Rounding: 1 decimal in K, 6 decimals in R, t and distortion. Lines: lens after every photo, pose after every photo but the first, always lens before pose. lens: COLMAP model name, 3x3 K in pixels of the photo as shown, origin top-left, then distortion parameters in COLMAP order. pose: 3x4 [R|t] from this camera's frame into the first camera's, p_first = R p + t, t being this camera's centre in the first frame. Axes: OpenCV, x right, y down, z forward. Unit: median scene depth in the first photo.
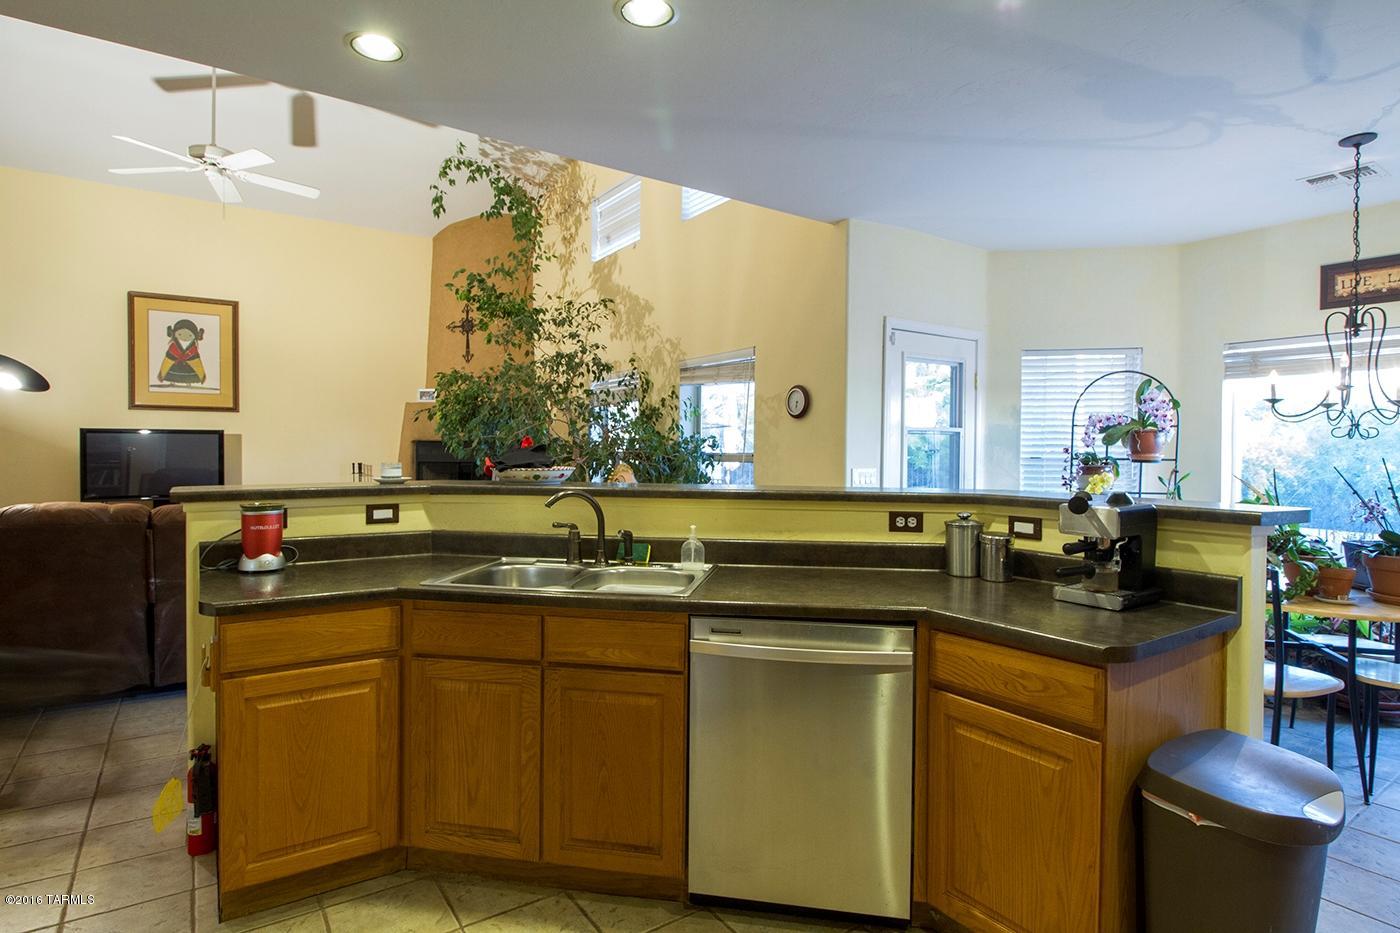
lens RADIAL K [[740.2, 0, 700.7], [0, 740.2, 460.4], [0, 0, 1]] dist [-0.006174, -0.000912]
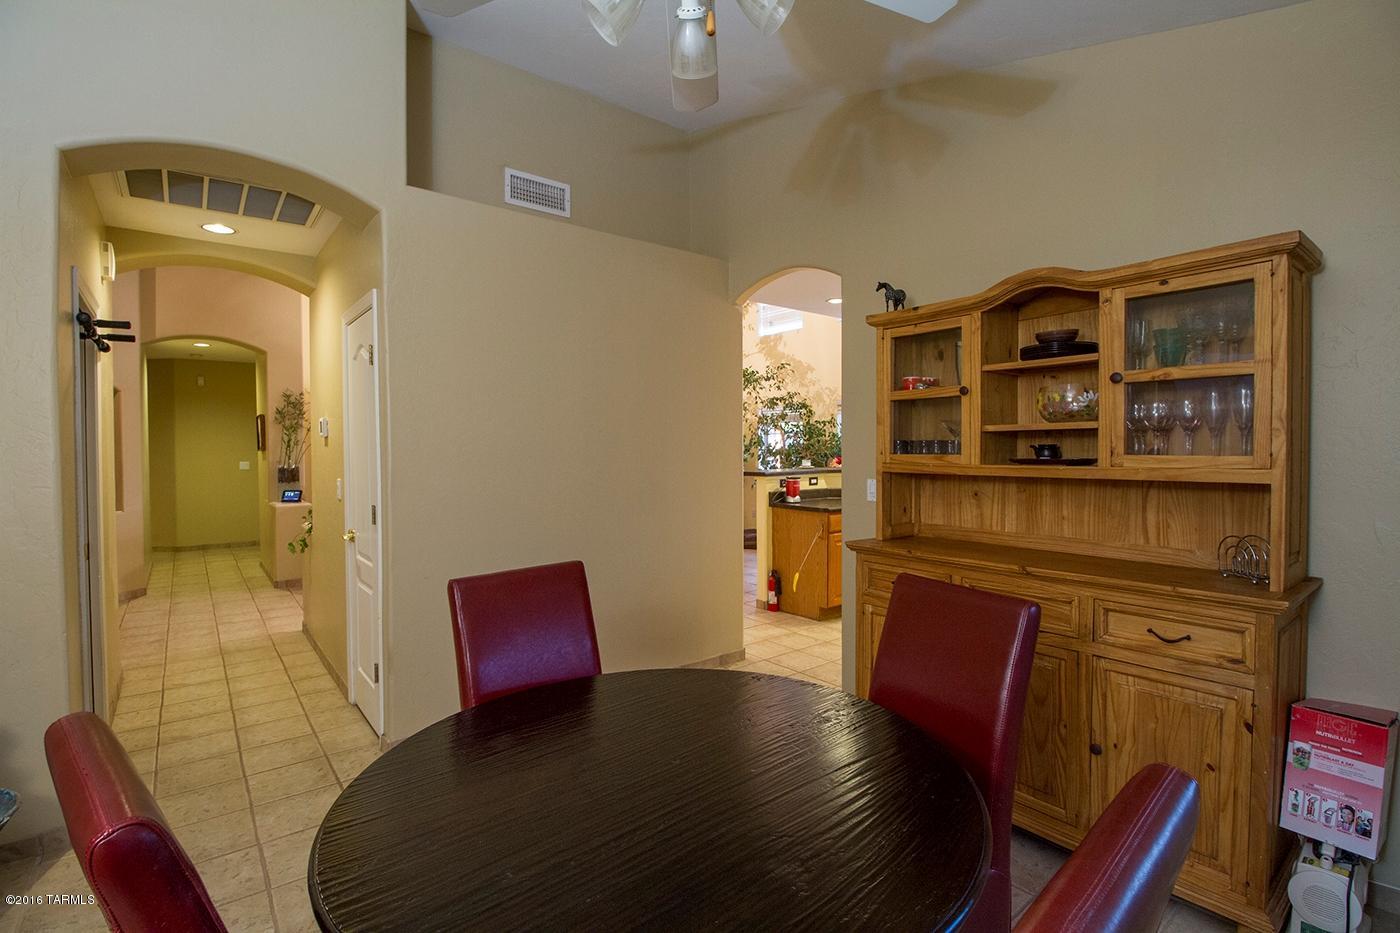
lens RADIAL K [[657.0, 0, 700.4], [0, 657.0, 460.1], [0, 0, 1]] dist [-0.008208, -0.007645]
pose [[0.997476, -0.017431, 0.068835, -0.478175], [0.016865, 0.999819, 0.008786, -0.010786], [-0.068975, -0.007603, 0.997589, -0.564412]]
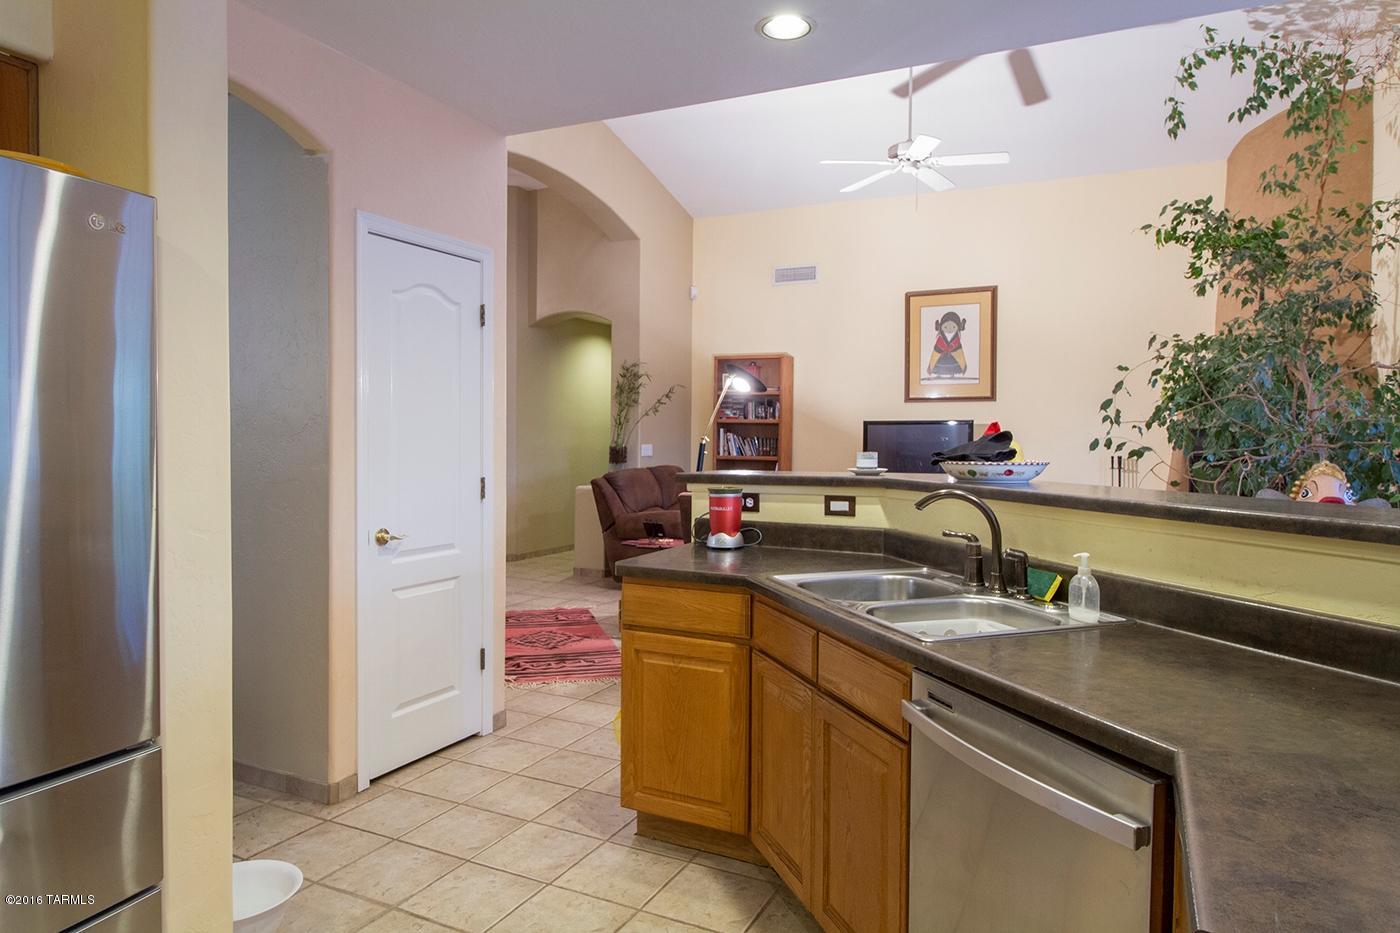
lens RADIAL K [[869.9, 0, 704.4], [0, 869.9, 458.5], [0, 0, 1]] dist [0.003314, -0.005631]
pose [[0.484474, 0.018640, -0.874607, 0.234390], [-0.014286, 0.999808, 0.013395, -0.000429], [0.874689, 0.006005, 0.484647, 0.154238]]
